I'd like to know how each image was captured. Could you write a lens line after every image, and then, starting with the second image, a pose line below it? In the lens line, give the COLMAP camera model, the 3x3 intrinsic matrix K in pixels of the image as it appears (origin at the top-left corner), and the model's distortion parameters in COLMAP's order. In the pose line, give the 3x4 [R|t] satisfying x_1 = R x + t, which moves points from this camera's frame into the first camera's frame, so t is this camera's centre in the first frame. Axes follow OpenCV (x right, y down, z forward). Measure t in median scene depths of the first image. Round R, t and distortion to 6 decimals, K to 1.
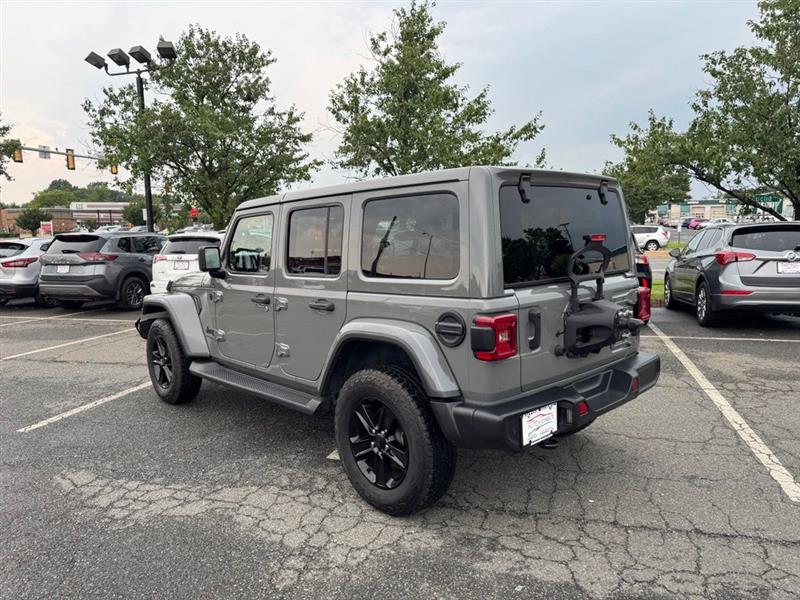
lens RADIAL K [[564.8, 0, 397.0], [0, 564.8, 299.4], [0, 0, 1]] dist [0.034899, -0.046231]
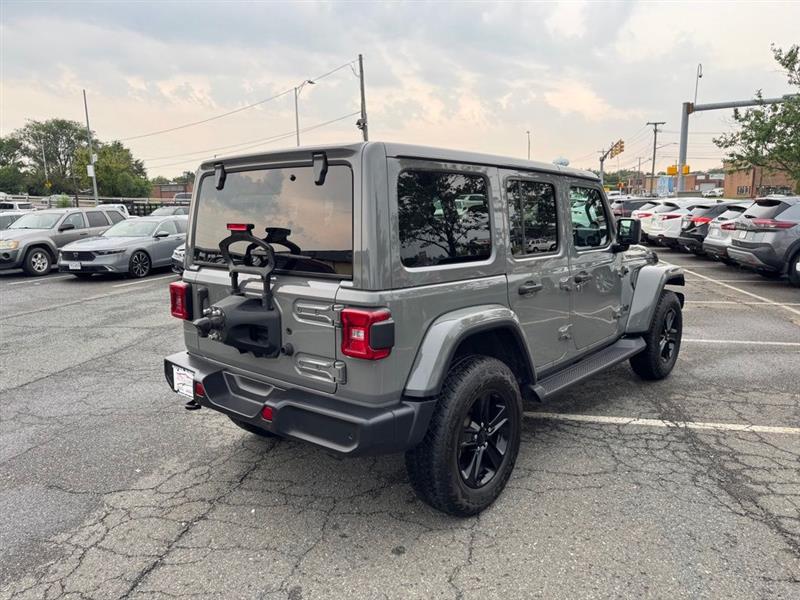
lens RADIAL K [[564.8, 0, 400.9], [0, 564.8, 302.3], [0, 0, 1]] dist [0.034899, -0.046231]
pose [[0.105214, 0.184233, -0.977235, 1.163667], [-0.105537, 0.979208, 0.173243, -0.159064], [0.988834, 0.084907, 0.122470, 1.051755]]
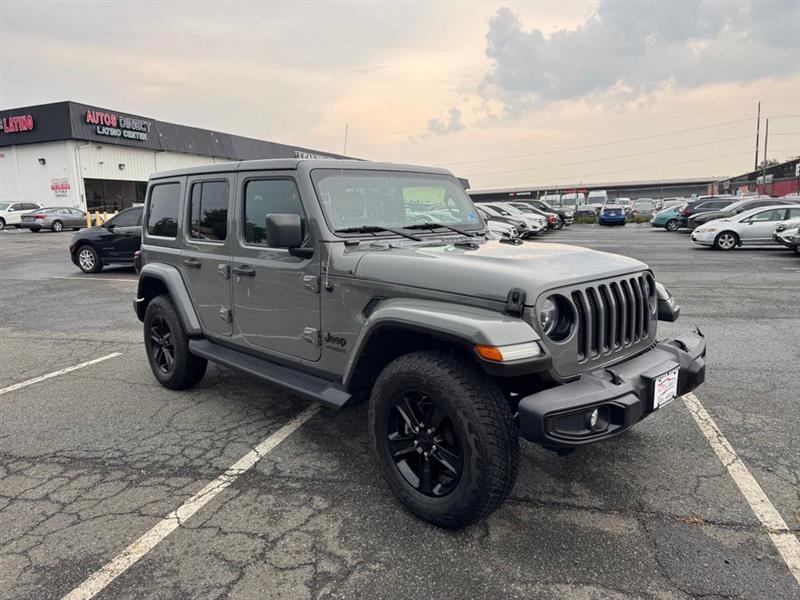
lens RADIAL K [[564.8, 0, 395.7], [0, 564.8, 295.5], [0, 0, 1]] dist [0.034899, -0.046231]
pose [[-0.998904, 0.046437, -0.005847, -0.223079], [0.043362, 0.965211, 0.257852, -0.284473], [0.017617, 0.257316, -0.966167, 2.681779]]
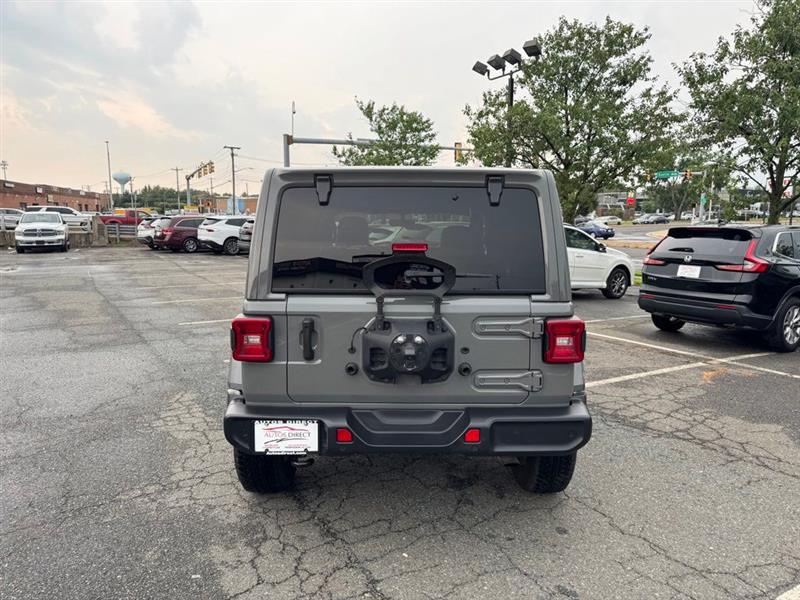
lens RADIAL K [[564.8, 0, 398.3], [0, 564.8, 296.5], [0, 0, 1]] dist [0.034899, -0.046231]
pose [[0.732378, 0.112886, -0.671476, 0.828412], [-0.102630, 0.993196, 0.055034, -0.073112], [0.673119, 0.028608, 0.738980, 0.337617]]
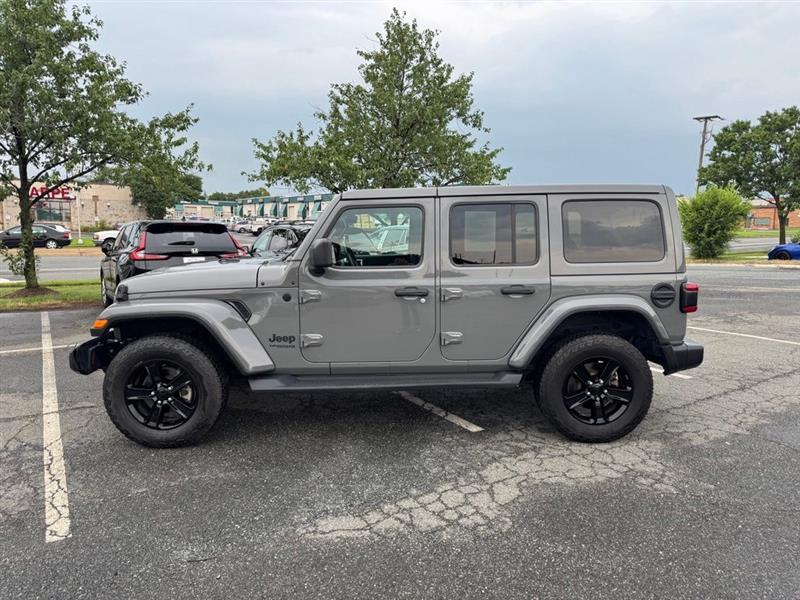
lens RADIAL K [[564.8, 0, 401.1], [0, 564.8, 302.3], [0, 0, 1]] dist [0.034899, -0.046231]
pose [[0.656724, -0.075108, 0.750382, -1.197767], [0.068152, 0.996867, 0.040134, -0.027851], [-0.751045, 0.024783, 0.659785, 0.443789]]
